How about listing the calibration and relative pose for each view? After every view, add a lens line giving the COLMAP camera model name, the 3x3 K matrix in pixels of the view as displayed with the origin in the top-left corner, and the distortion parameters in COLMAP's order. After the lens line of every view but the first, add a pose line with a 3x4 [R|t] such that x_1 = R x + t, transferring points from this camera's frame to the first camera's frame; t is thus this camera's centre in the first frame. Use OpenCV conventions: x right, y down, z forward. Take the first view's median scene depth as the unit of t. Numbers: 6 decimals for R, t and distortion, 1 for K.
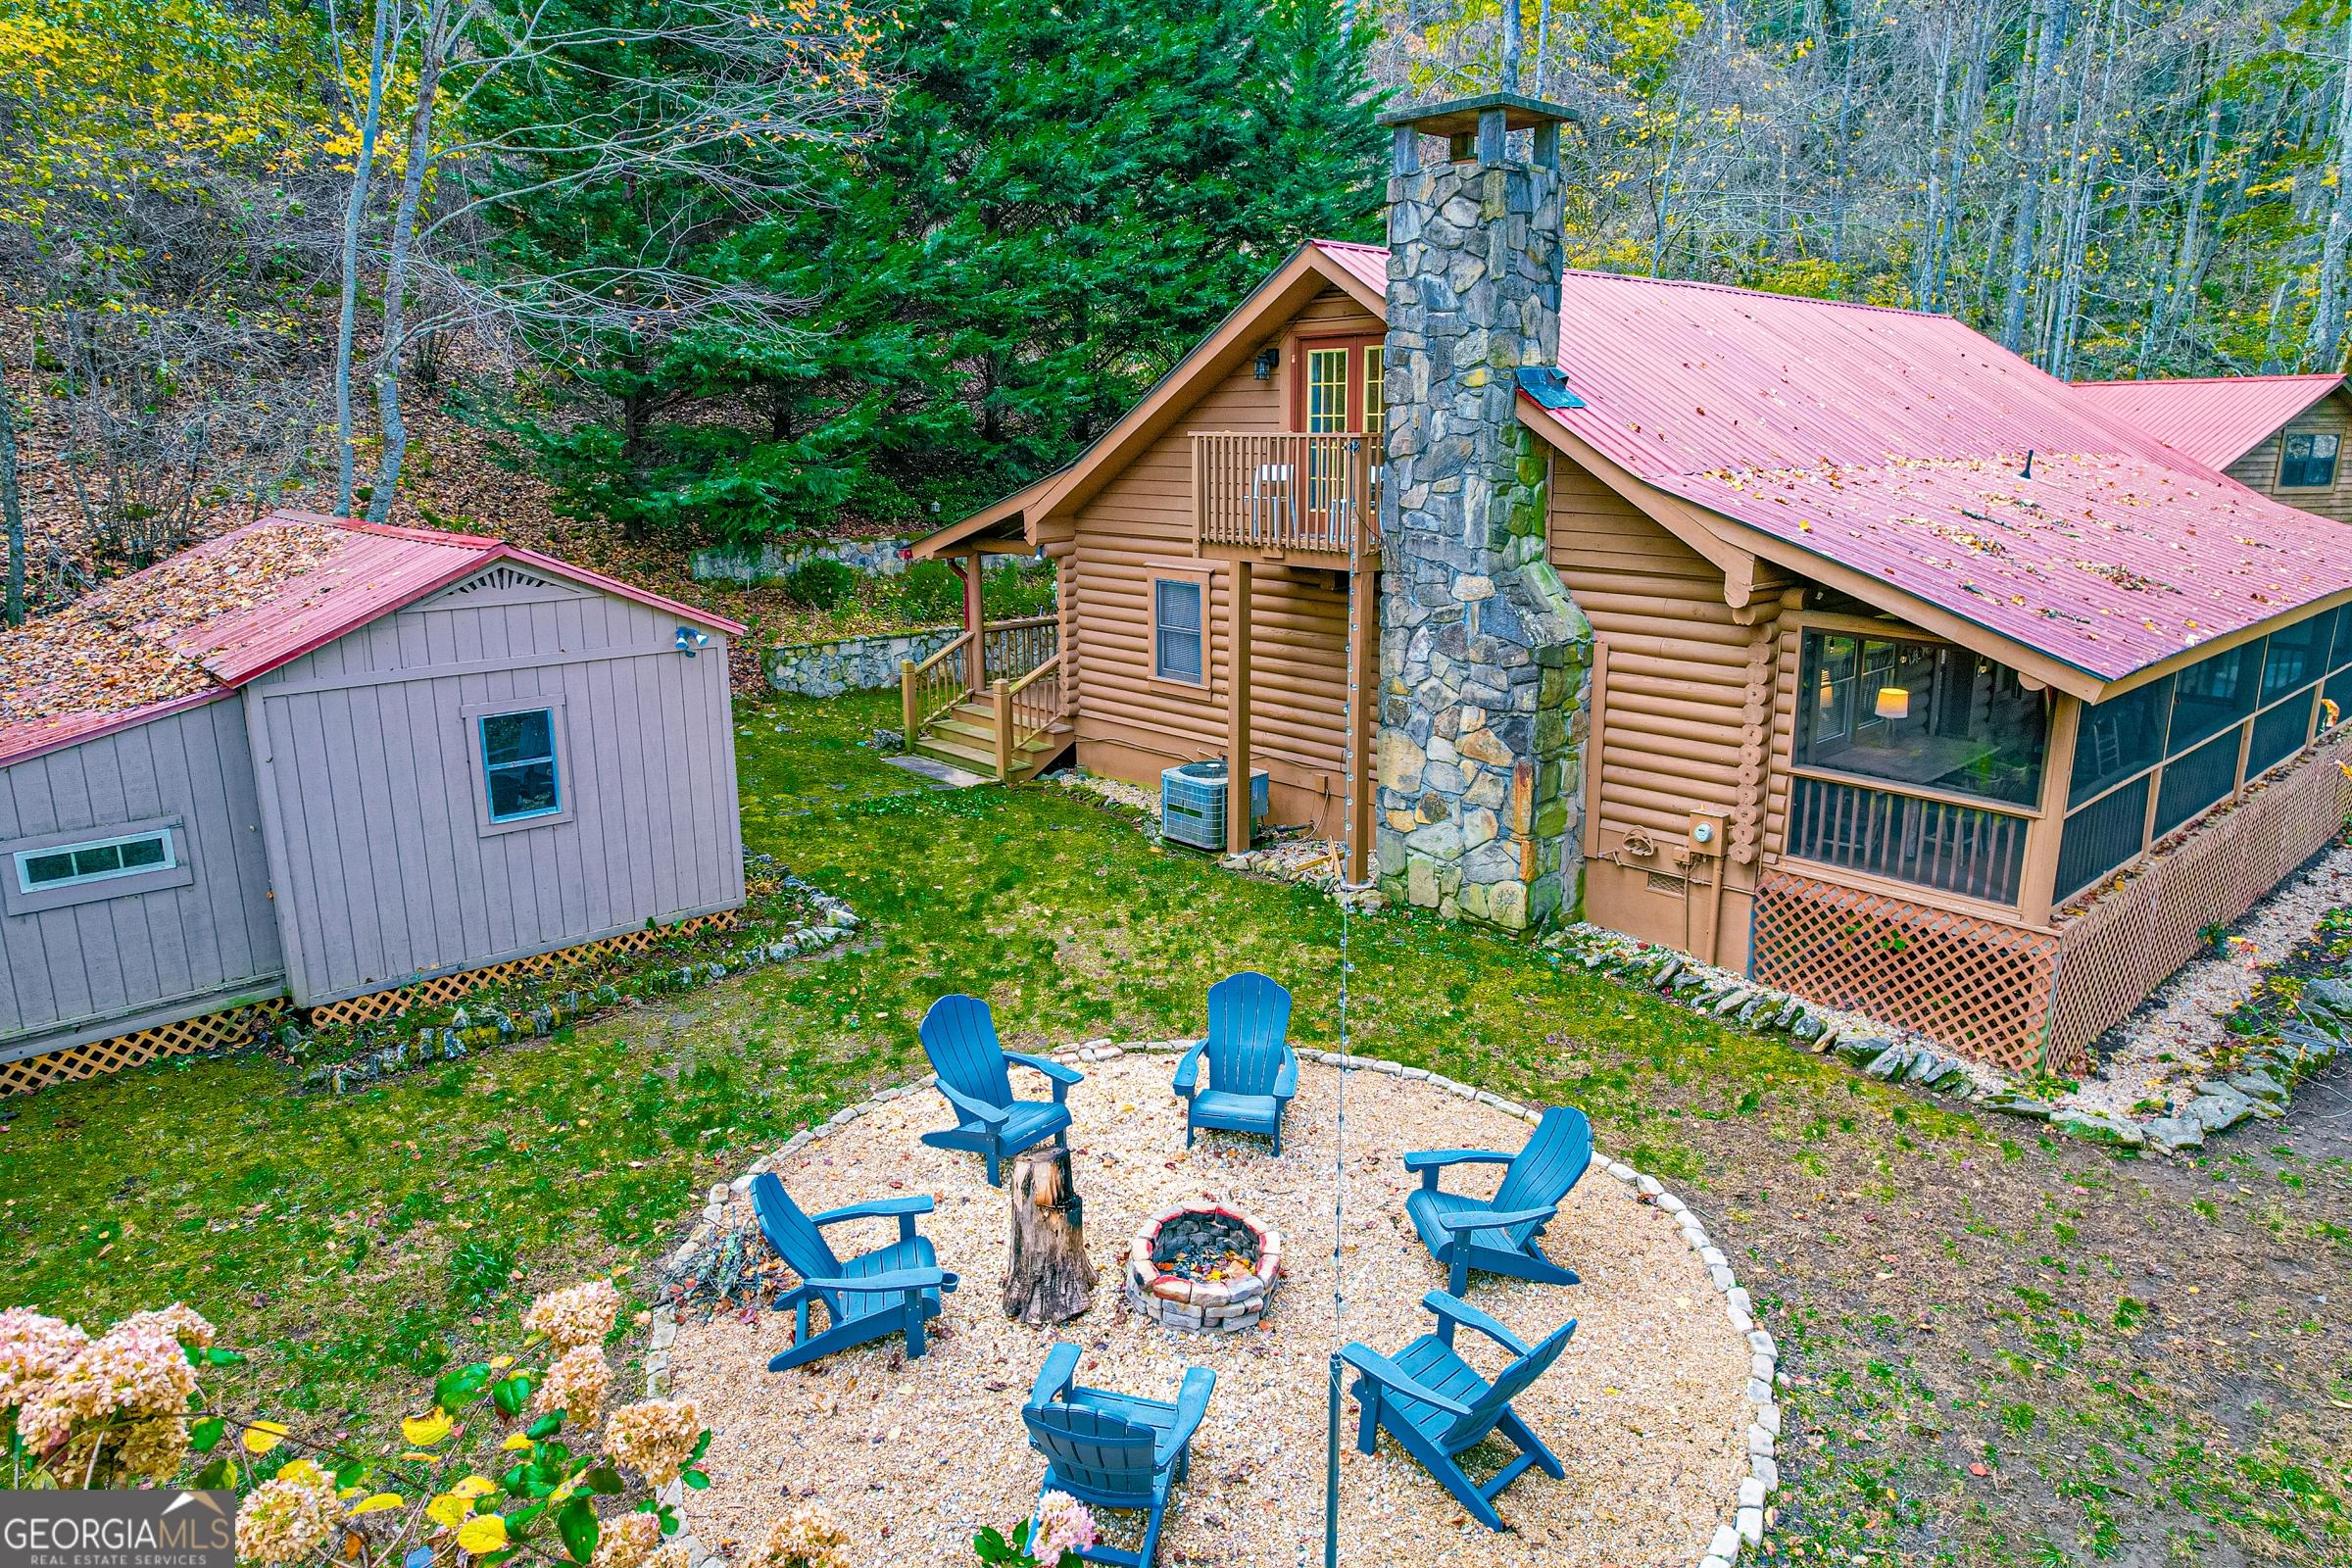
lens RADIAL K [[1520.9, 0, 1177.8], [0, 1520.9, 783.3], [0, 0, 1]] dist [-0.003376, -0.001678]
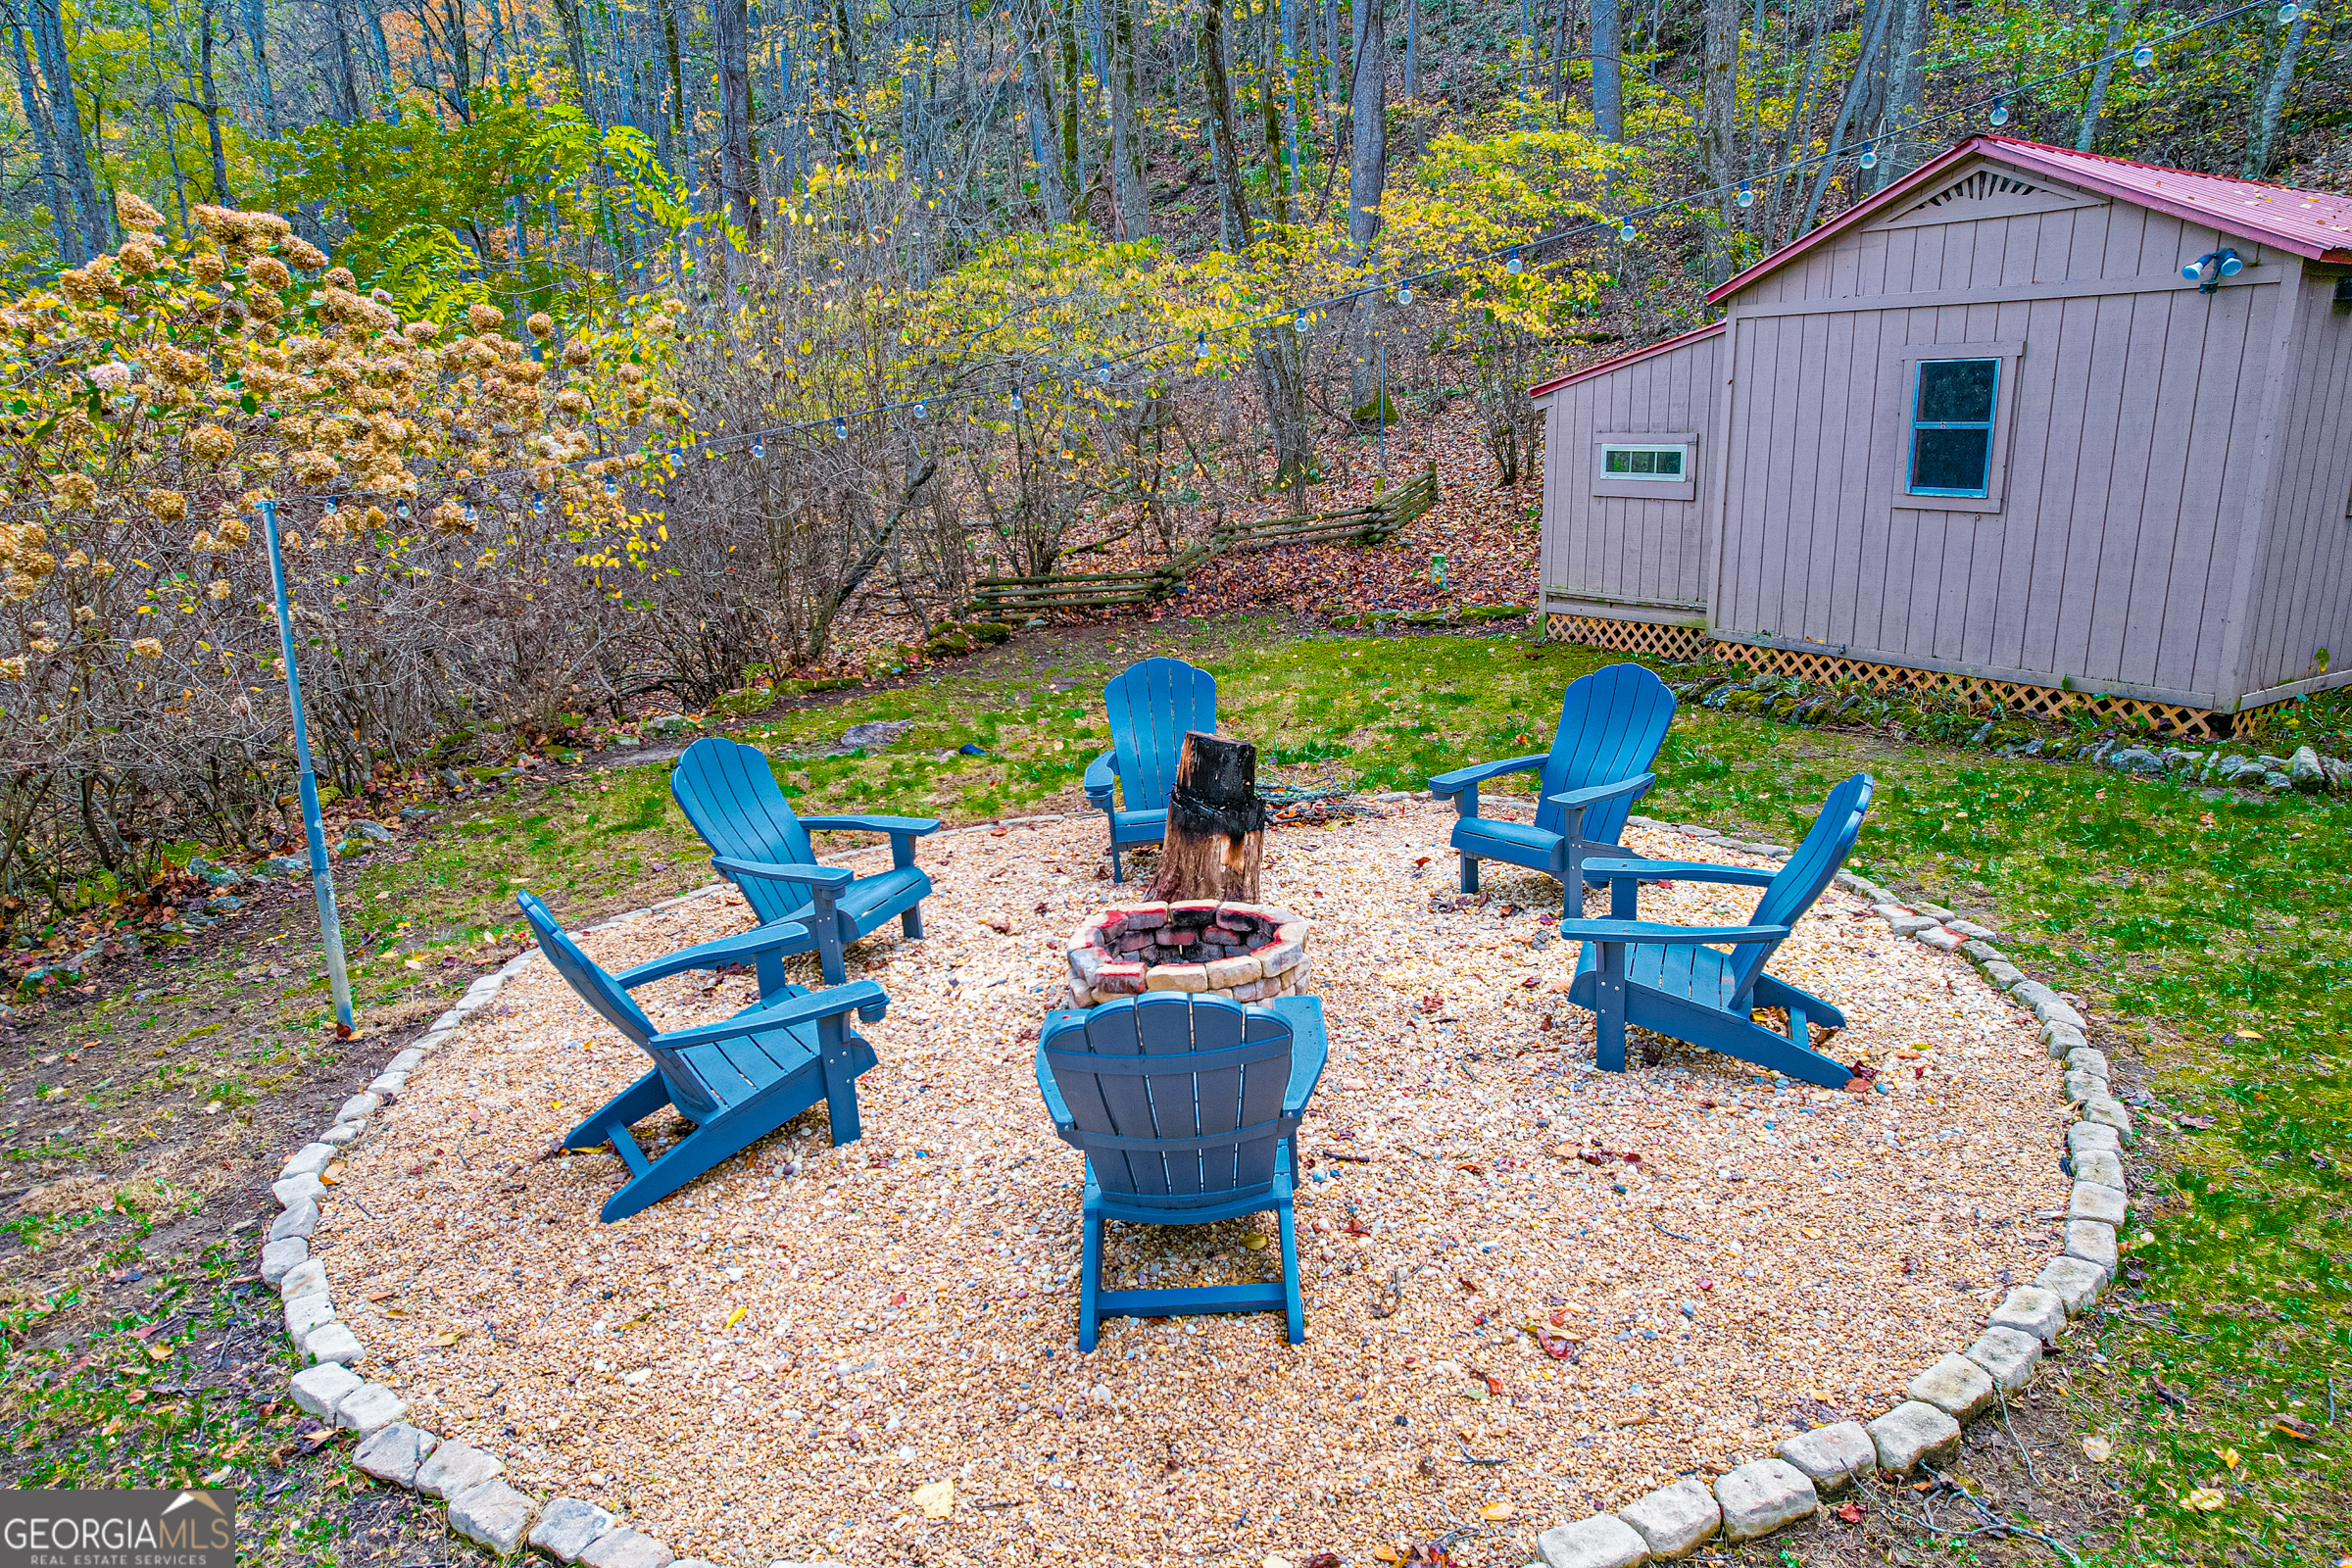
lens RADIAL K [[1520.9, 0, 1177.1], [0, 1520.9, 783.8], [0, 0, 1]] dist [-0.003376, -0.001678]
pose [[-0.163016, 0.240085, -0.956967, 0.460153], [-0.225288, 0.935258, 0.273015, 0.037972], [0.960558, 0.260099, -0.098373, 0.729369]]
